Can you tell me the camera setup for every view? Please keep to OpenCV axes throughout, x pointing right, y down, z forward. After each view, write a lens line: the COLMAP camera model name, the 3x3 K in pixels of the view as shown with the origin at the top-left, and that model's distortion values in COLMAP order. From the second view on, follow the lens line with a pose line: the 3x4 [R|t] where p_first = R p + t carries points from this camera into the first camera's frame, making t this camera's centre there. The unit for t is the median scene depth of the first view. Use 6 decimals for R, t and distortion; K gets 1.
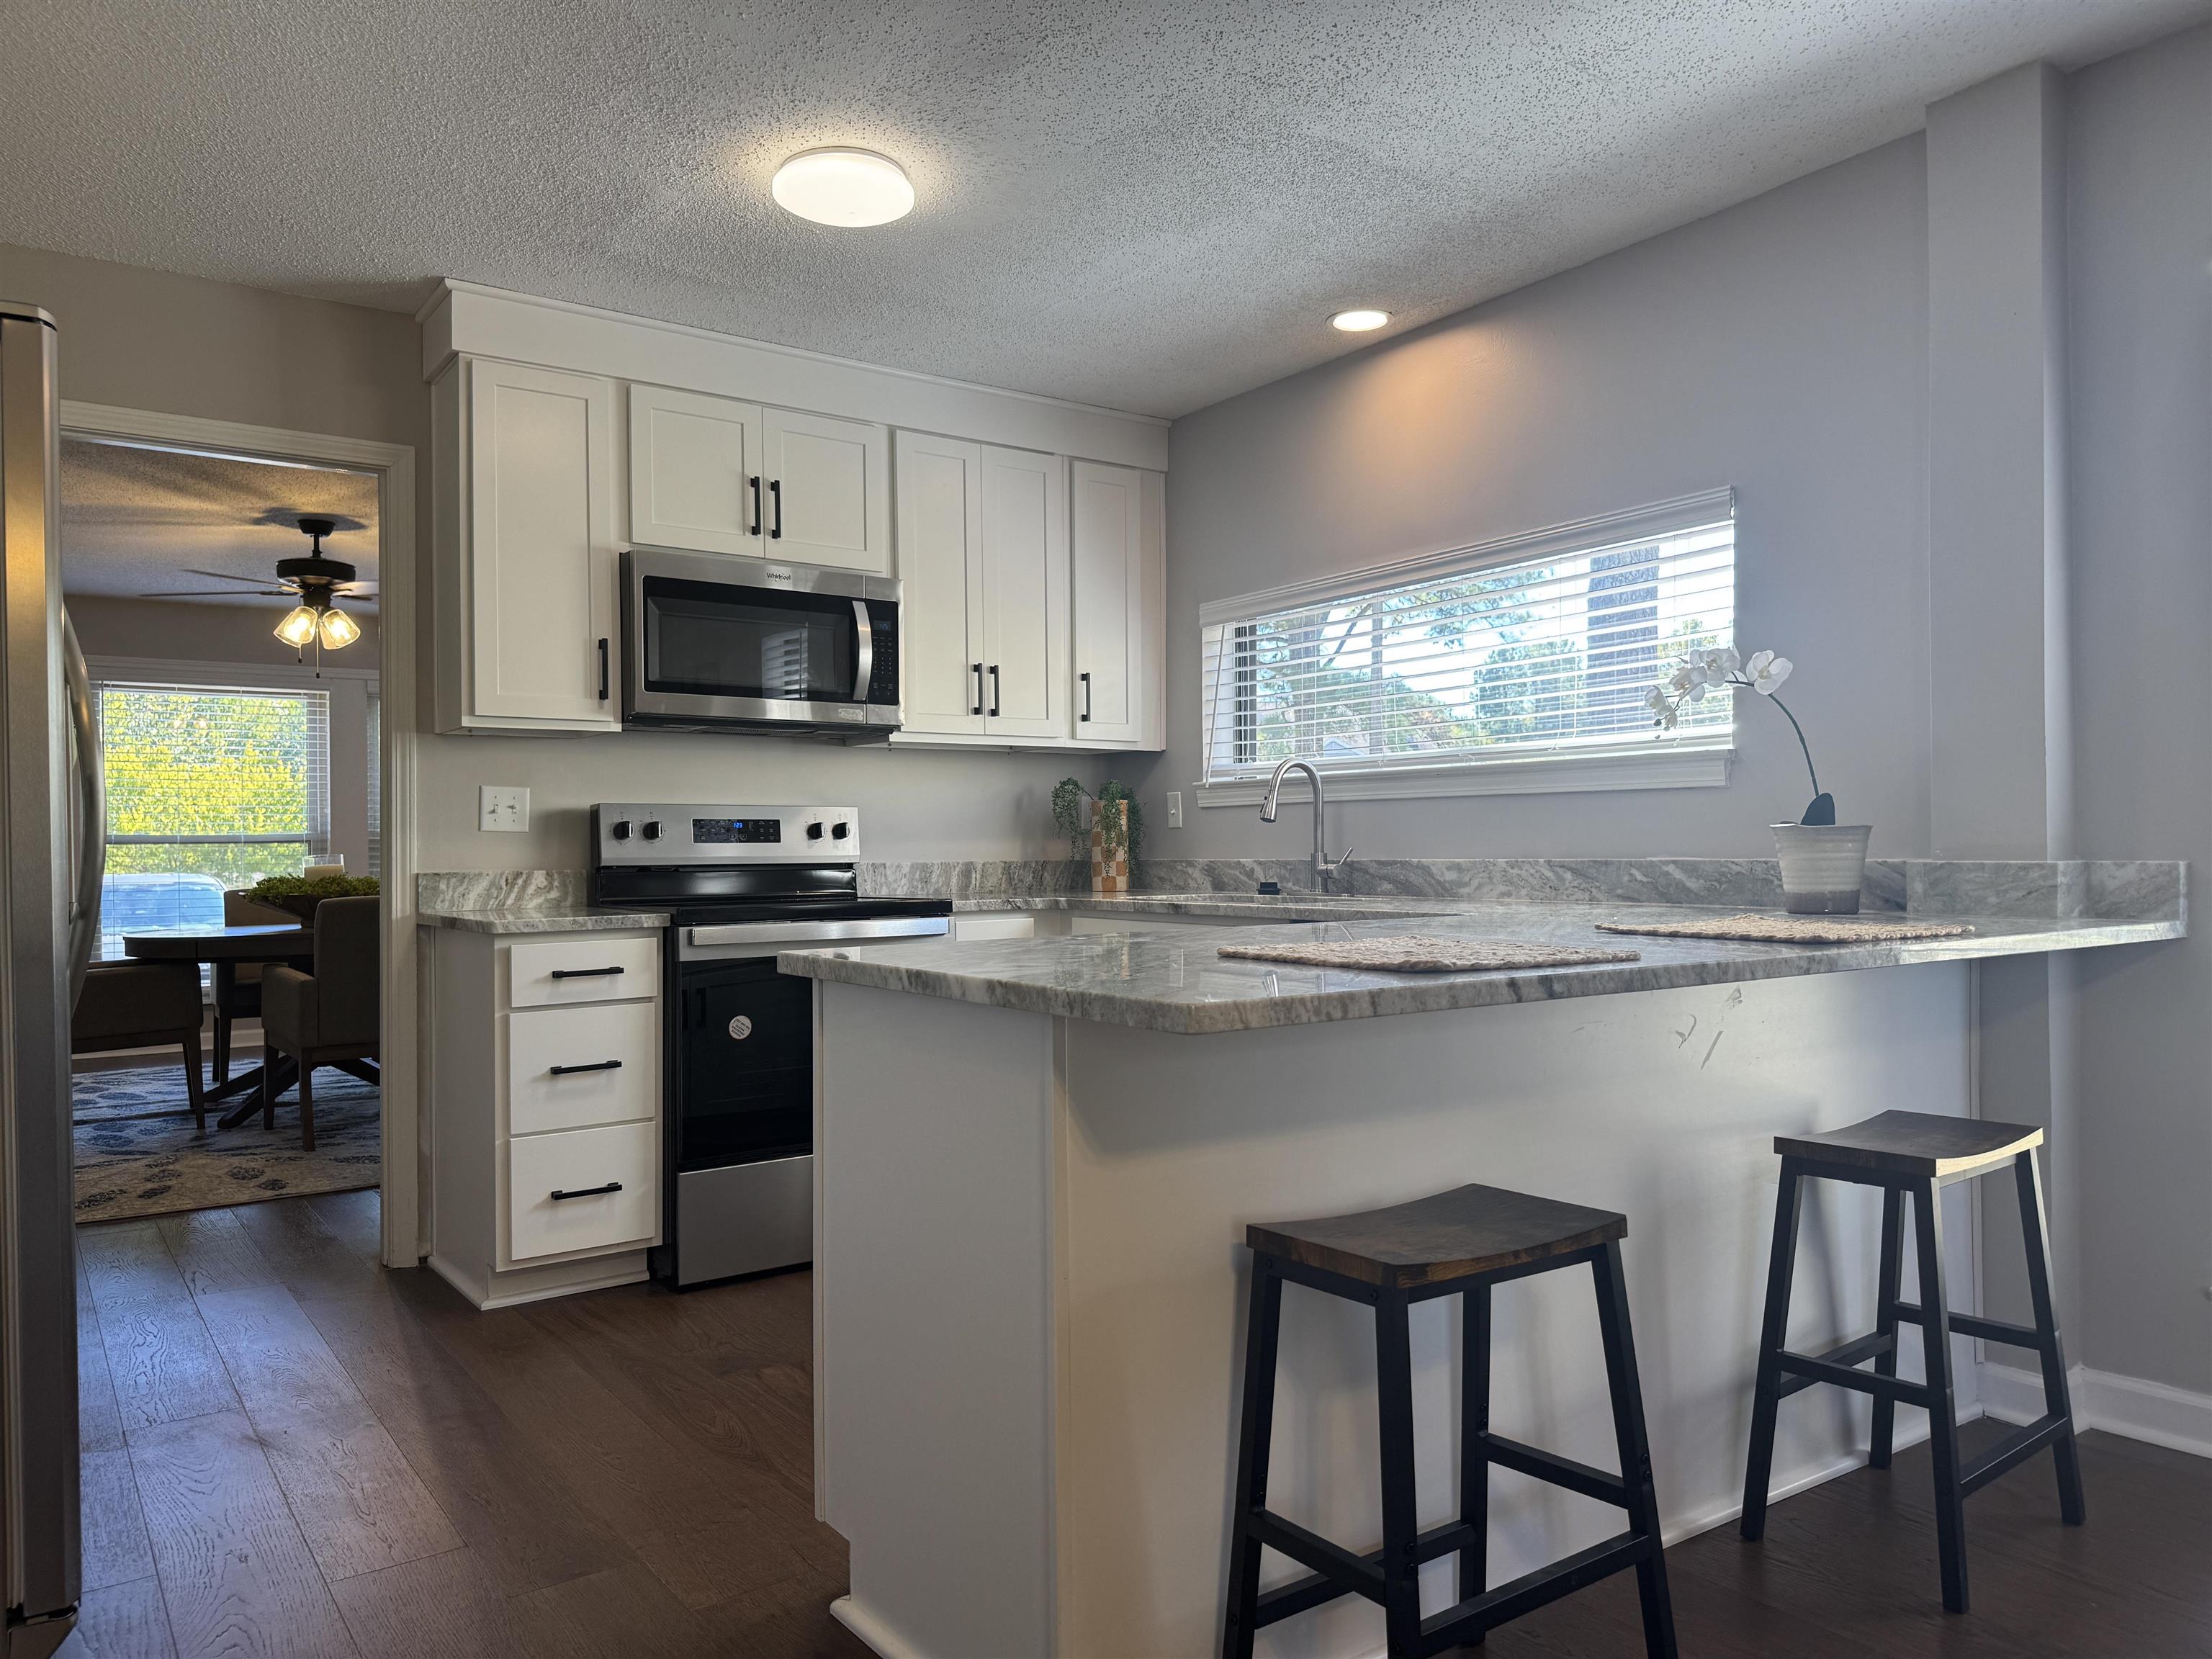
lens RADIAL K [[1546.3, 0, 1106.7], [0, 1546.3, 834.8], [0, 0, 1]] dist [0.001773, -0.004862]
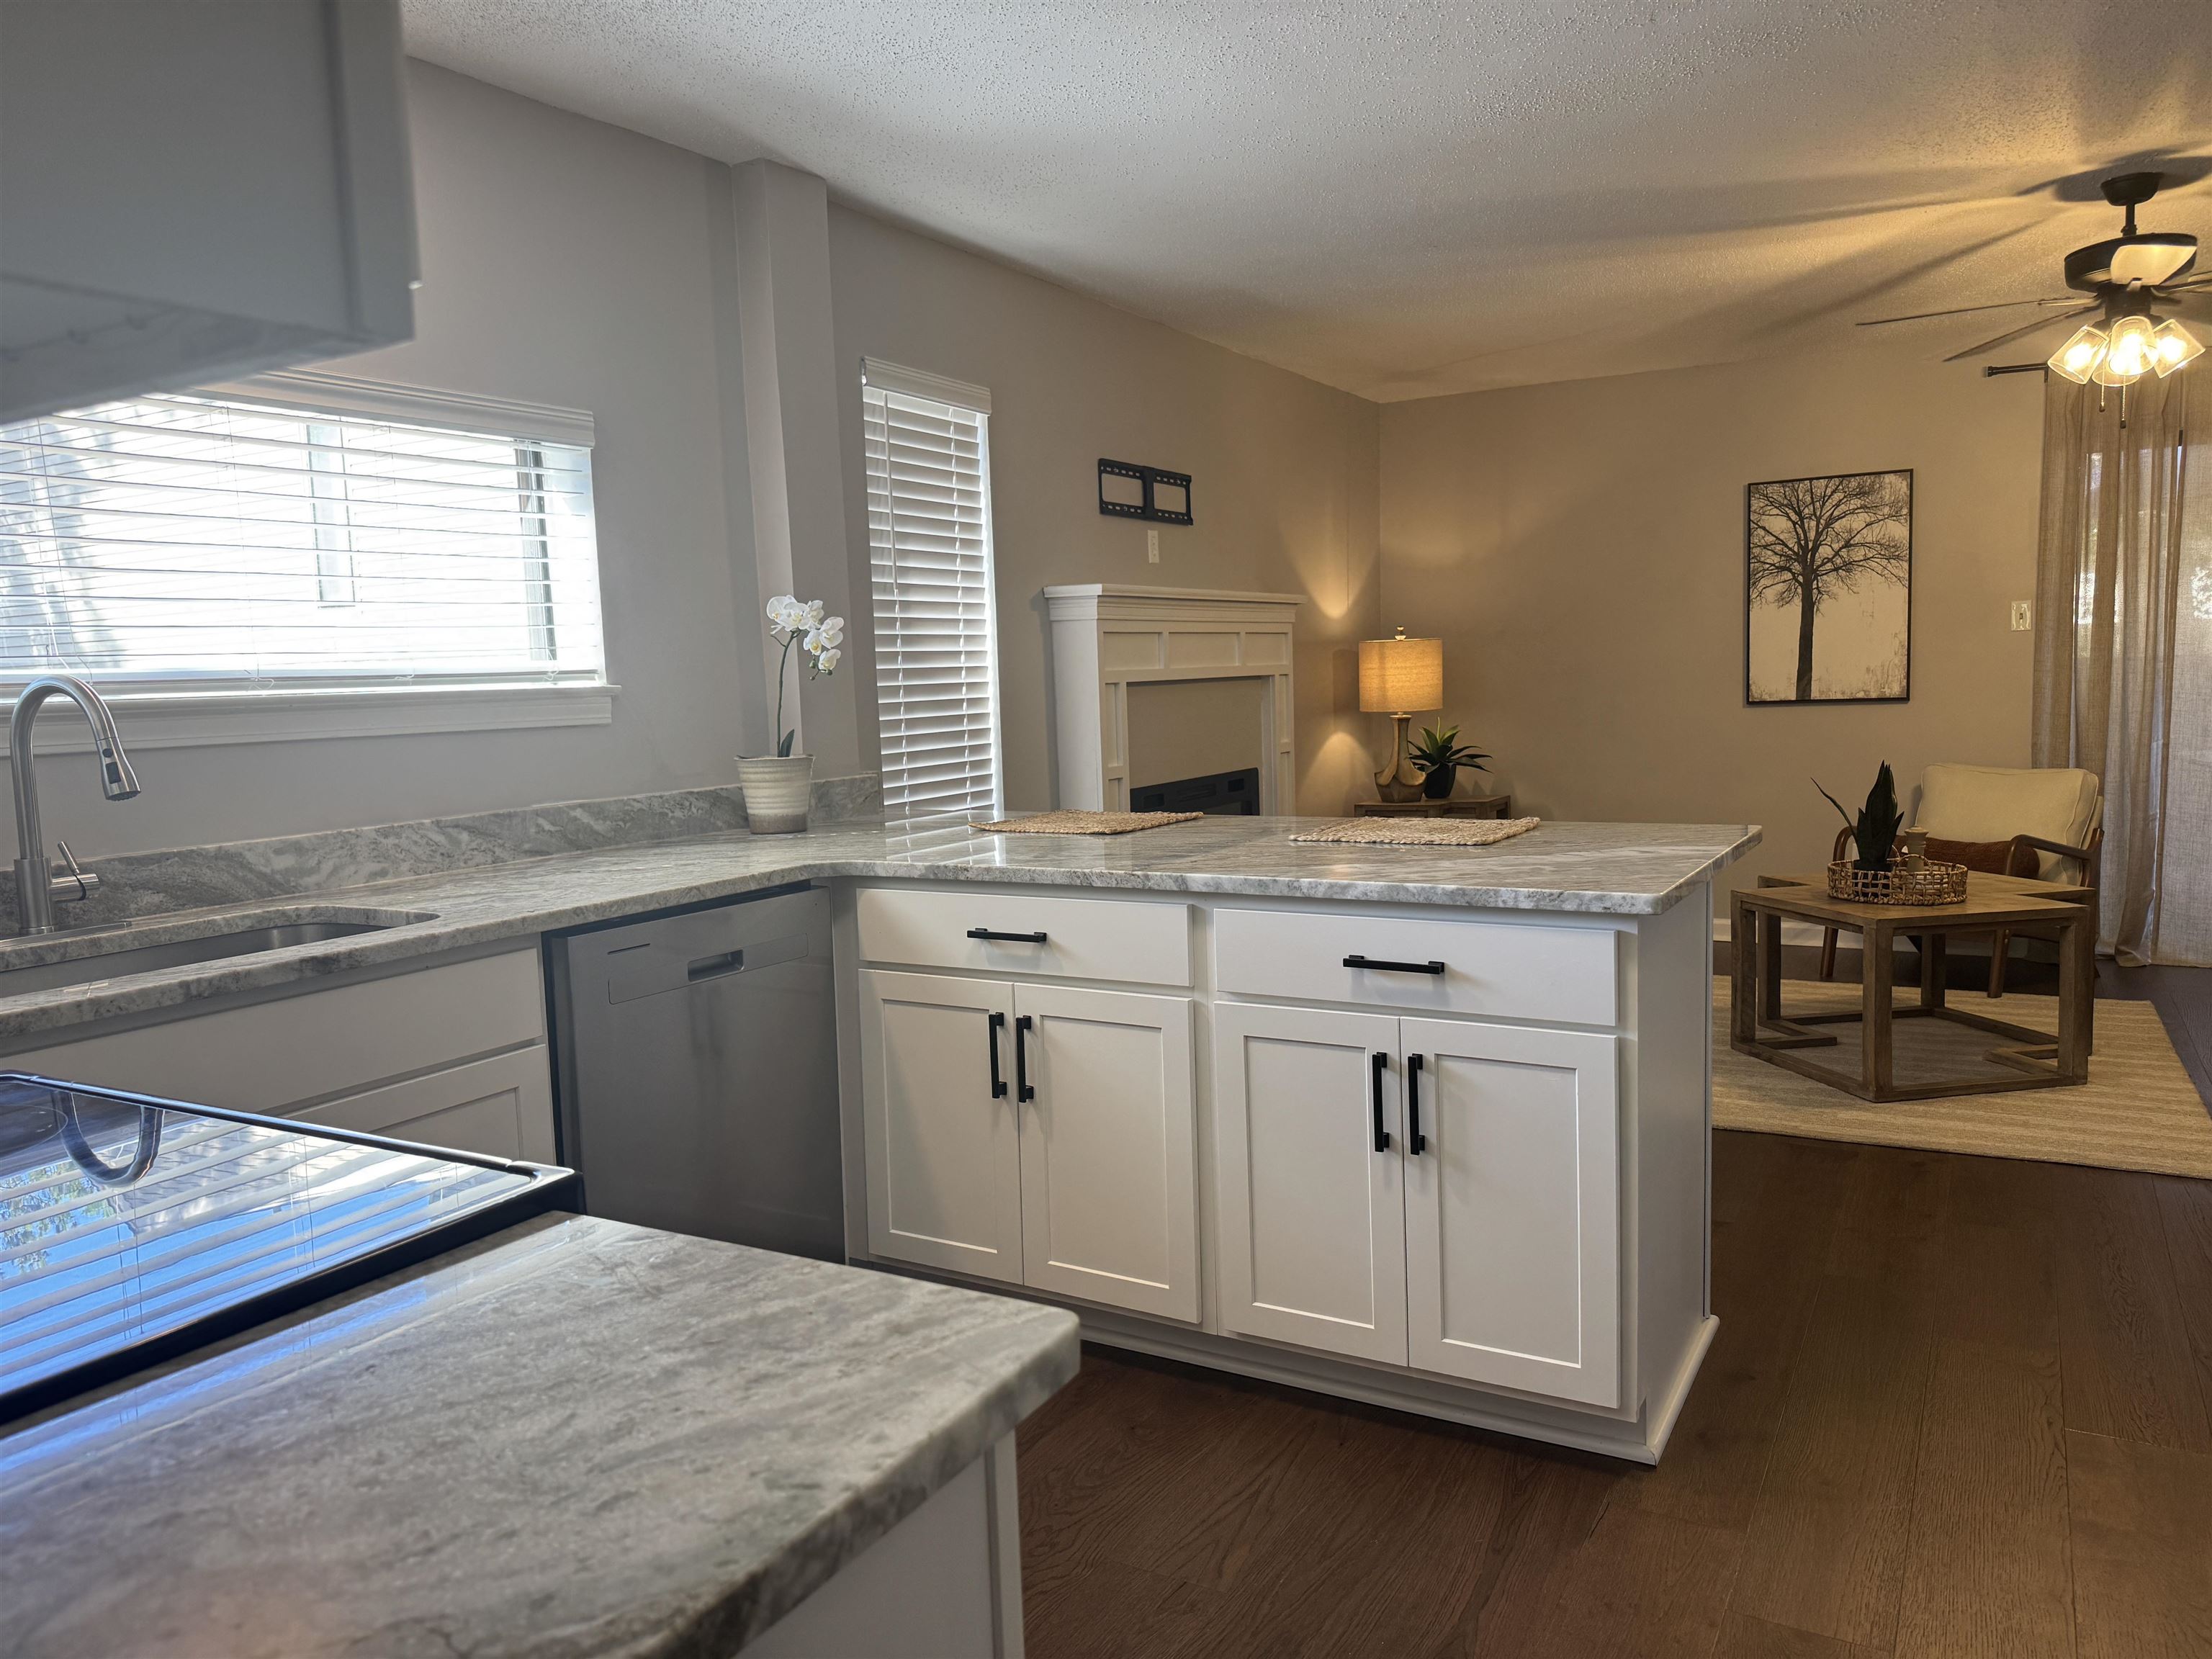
lens RADIAL K [[1546.3, 0, 1104.0], [0, 1546.3, 832.9], [0, 0, 1]] dist [0.001773, -0.004862]
pose [[-0.425494, -0.067476, 0.902442, -0.565631], [0.032520, 0.995432, 0.089762, -0.036656], [-0.904377, 0.067541, -0.421356, 1.037954]]
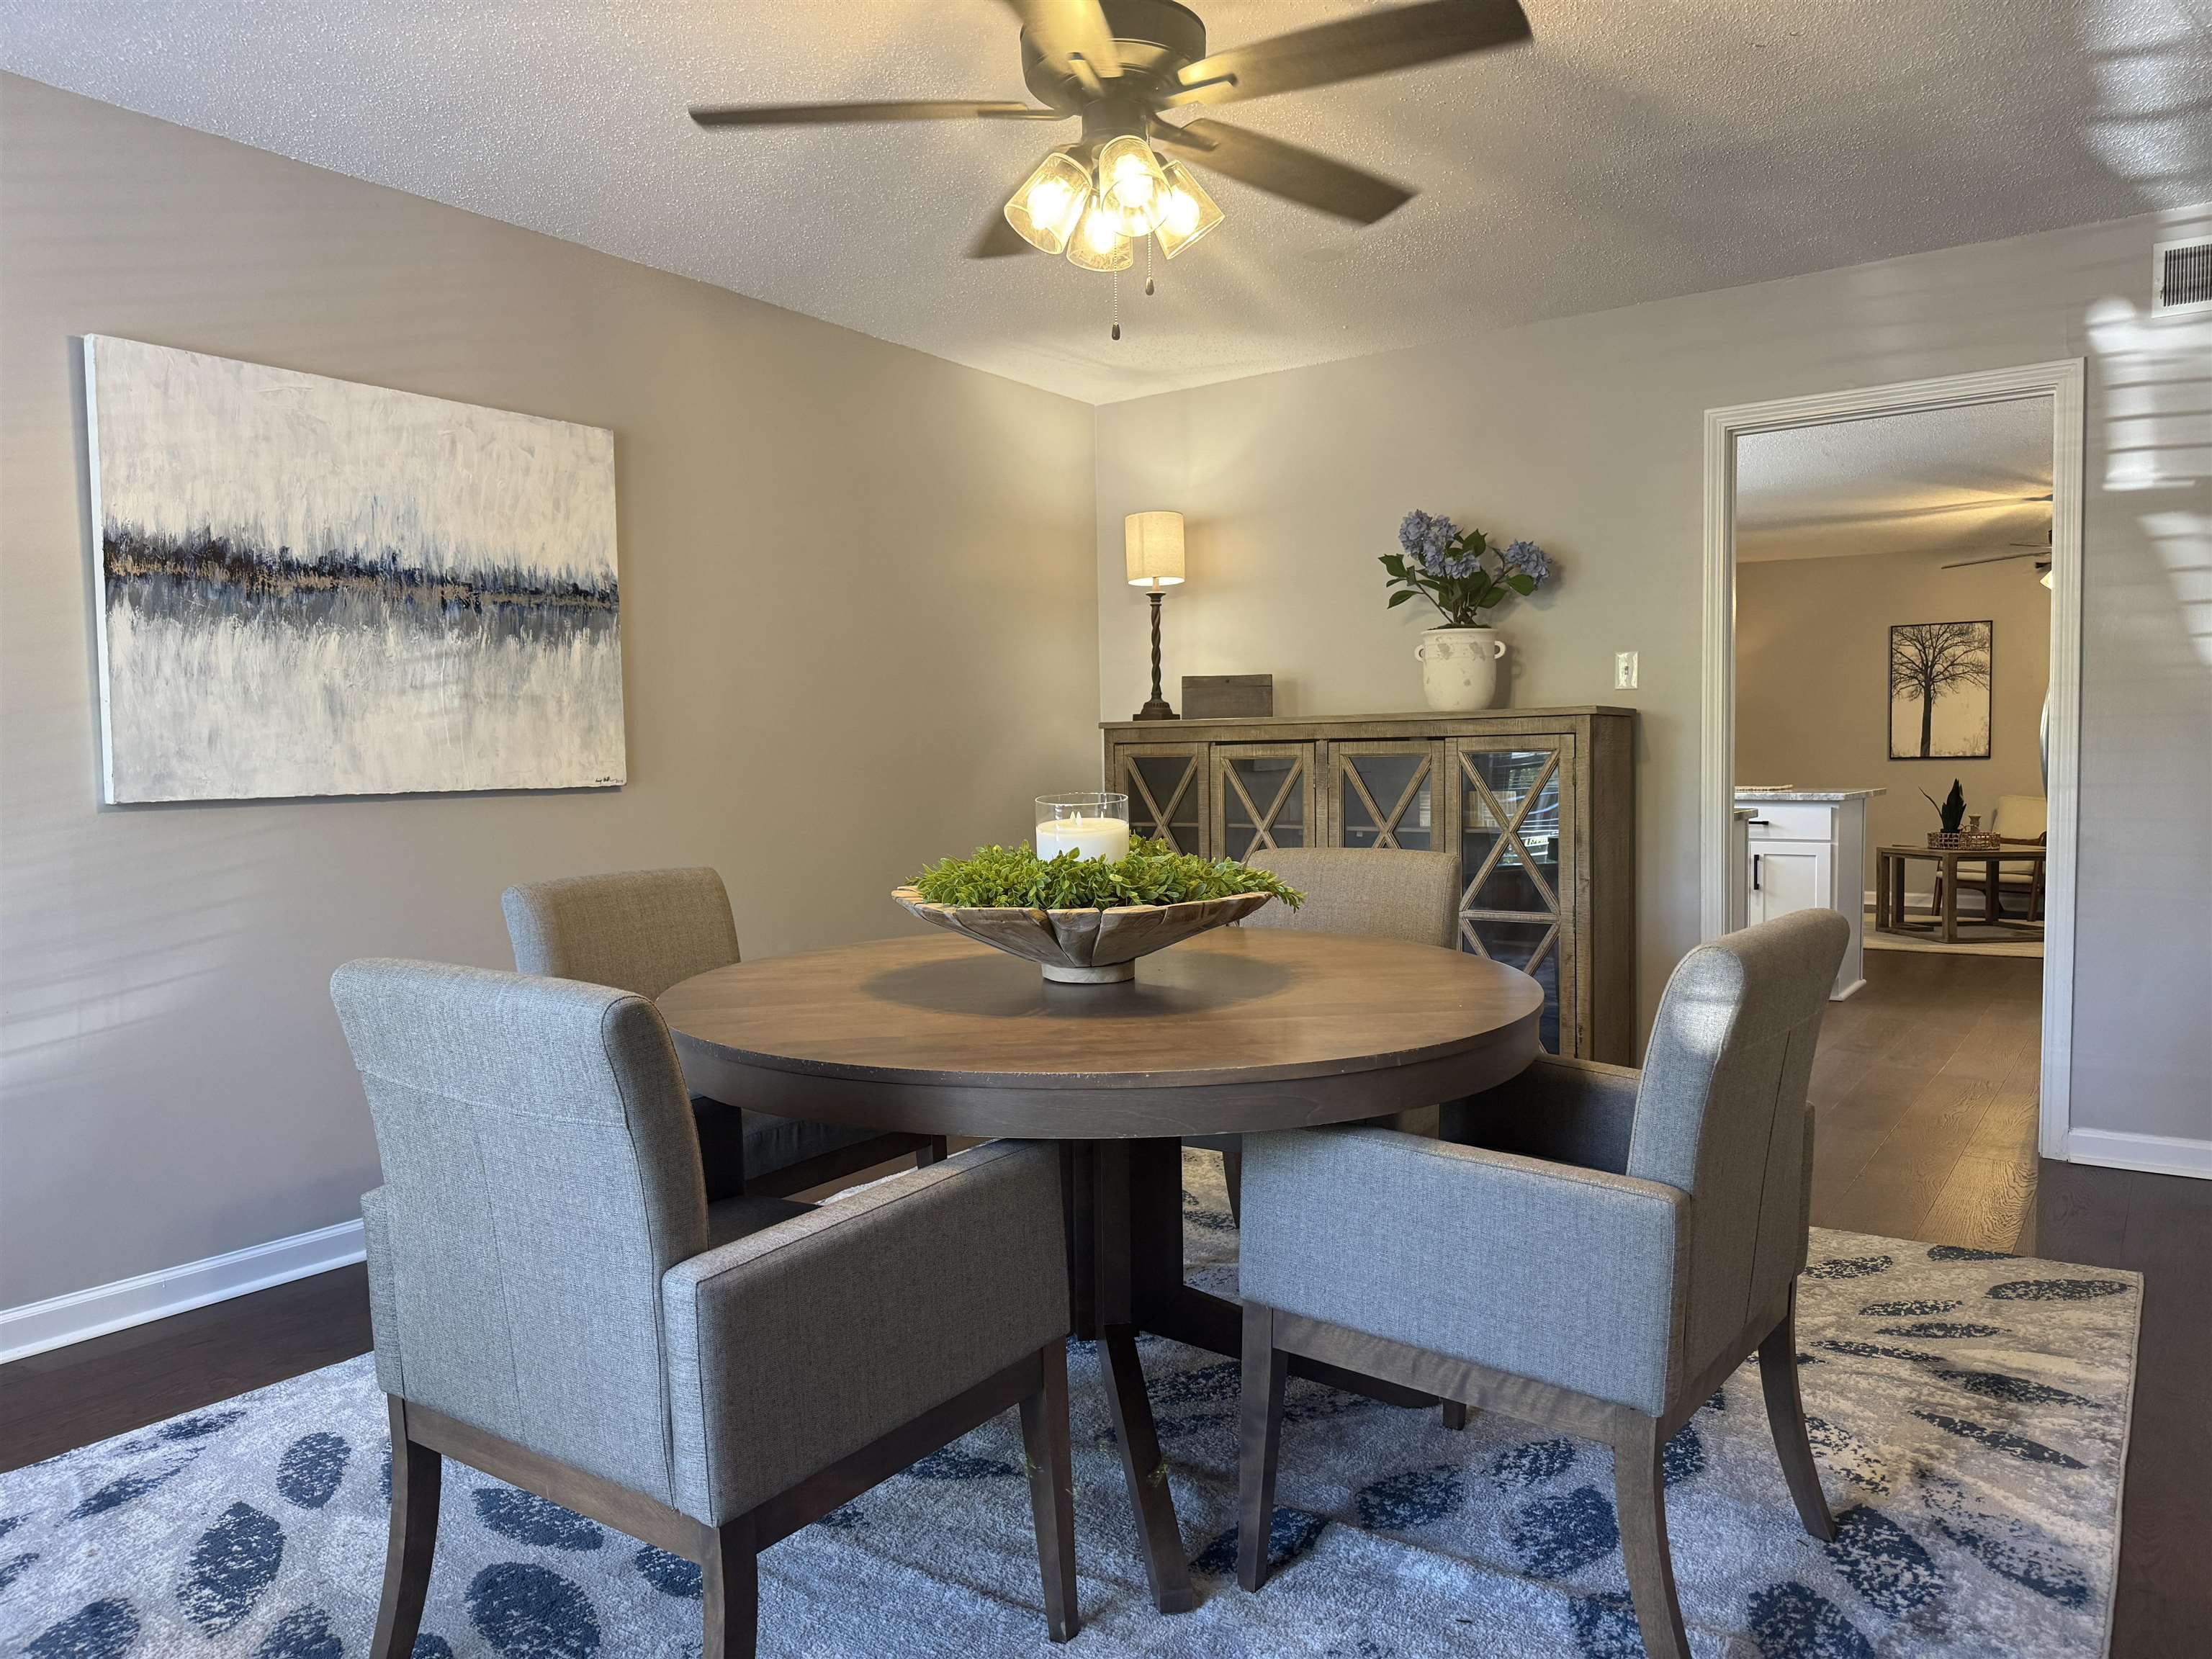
lens RADIAL K [[1546.3, 0, 1110.2], [0, 1546.3, 825.6], [0, 0, 1]] dist [0.001773, -0.004862]
pose [[-0.347080, -0.026145, 0.937471, -3.785474], [0.011280, 0.999423, 0.032049, 0.141772], [-0.937768, 0.021698, -0.346585, 4.388812]]
